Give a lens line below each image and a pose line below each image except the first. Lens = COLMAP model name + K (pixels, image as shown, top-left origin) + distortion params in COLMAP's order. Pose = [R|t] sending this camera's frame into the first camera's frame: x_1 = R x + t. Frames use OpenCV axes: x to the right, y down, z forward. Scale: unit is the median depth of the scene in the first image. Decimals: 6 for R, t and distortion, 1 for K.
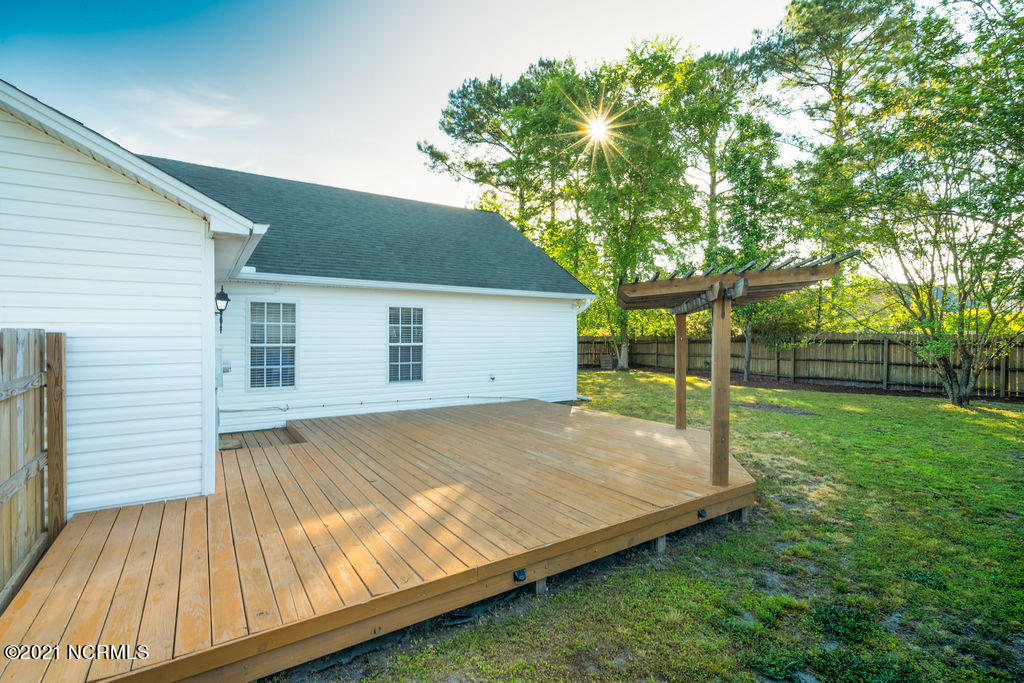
lens RADIAL K [[464.6, 0, 513.1], [0, 464.6, 341.4], [0, 0, 1]] dist [0.001145, 0.000098]
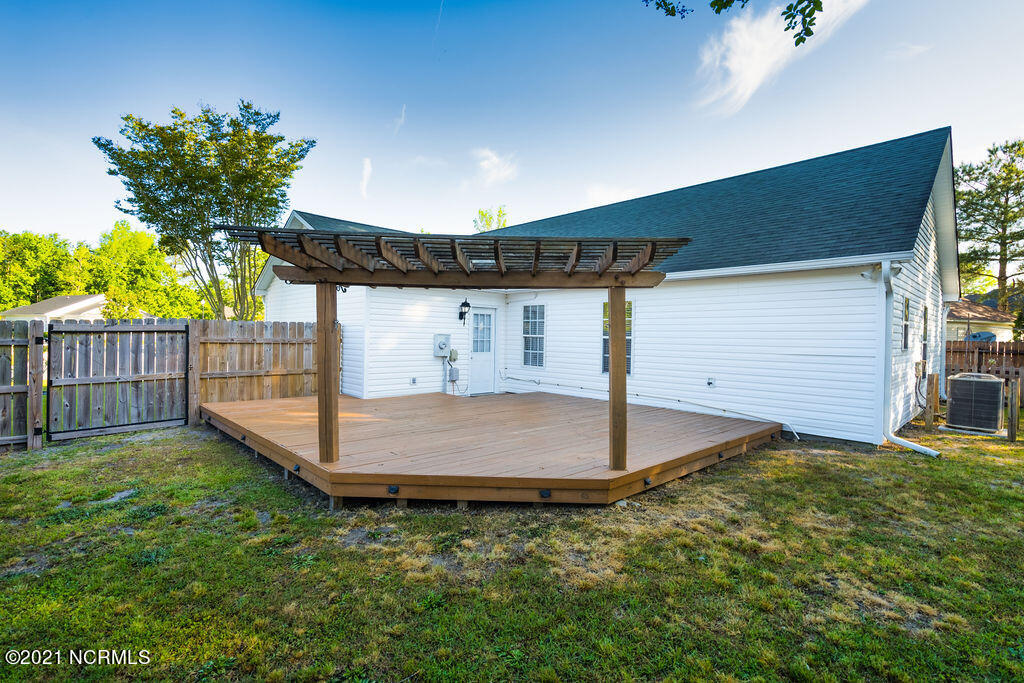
lens RADIAL K [[464.6, 0, 511.1], [0, 464.6, 335.3], [0, 0, 1]] dist [0.001145, 0.000098]
pose [[0.168332, 0.004867, -0.985718, 0.813794], [-0.013545, 0.999905, 0.002625, 0.002375], [0.985637, 0.012909, 0.168382, 0.615652]]
